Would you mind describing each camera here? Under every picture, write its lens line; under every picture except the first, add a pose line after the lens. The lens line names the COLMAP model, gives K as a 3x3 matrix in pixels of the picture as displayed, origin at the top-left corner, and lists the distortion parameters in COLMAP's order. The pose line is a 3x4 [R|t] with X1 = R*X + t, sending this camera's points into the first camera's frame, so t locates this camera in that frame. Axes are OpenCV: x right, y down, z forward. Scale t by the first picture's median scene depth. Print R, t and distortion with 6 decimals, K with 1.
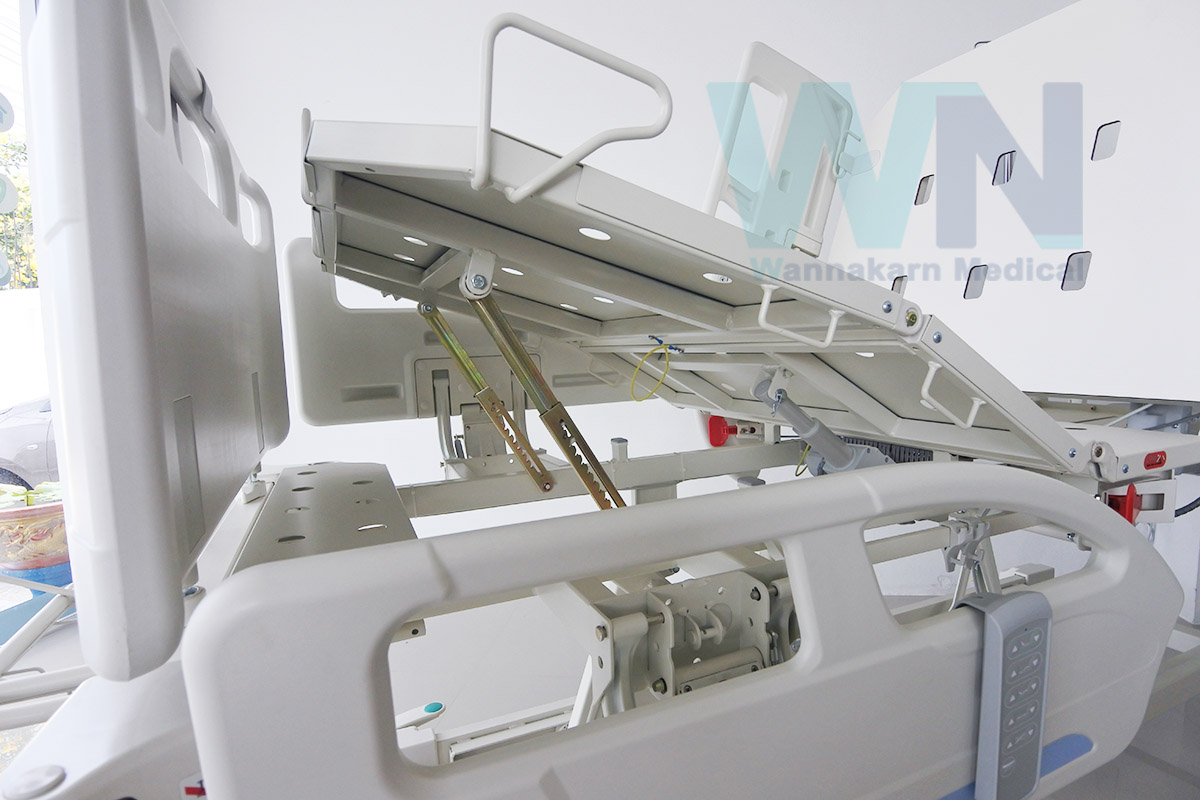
lens RADIAL K [[634.6, 0, 627.4], [0, 634.6, 401.0], [0, 0, 1]] dist [-0.018921, -0.001583]
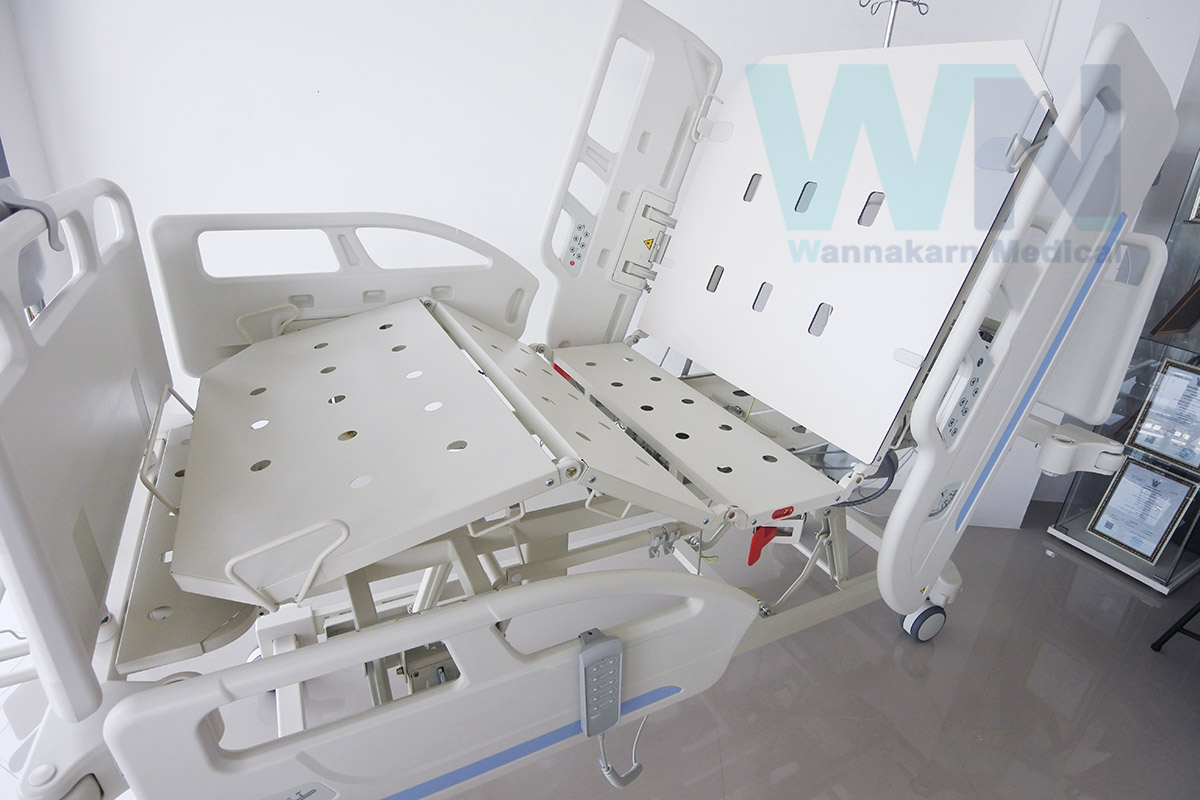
lens RADIAL K [[634.6, 0, 627.4], [0, 634.6, 401.0], [0, 0, 1]] dist [-0.018921, -0.001583]
pose [[0.993250, 0.063964, 0.096758, 0.213203], [-0.091646, 0.944102, 0.316658, -0.399040], [-0.071095, -0.323389, 0.943592, -0.204791]]
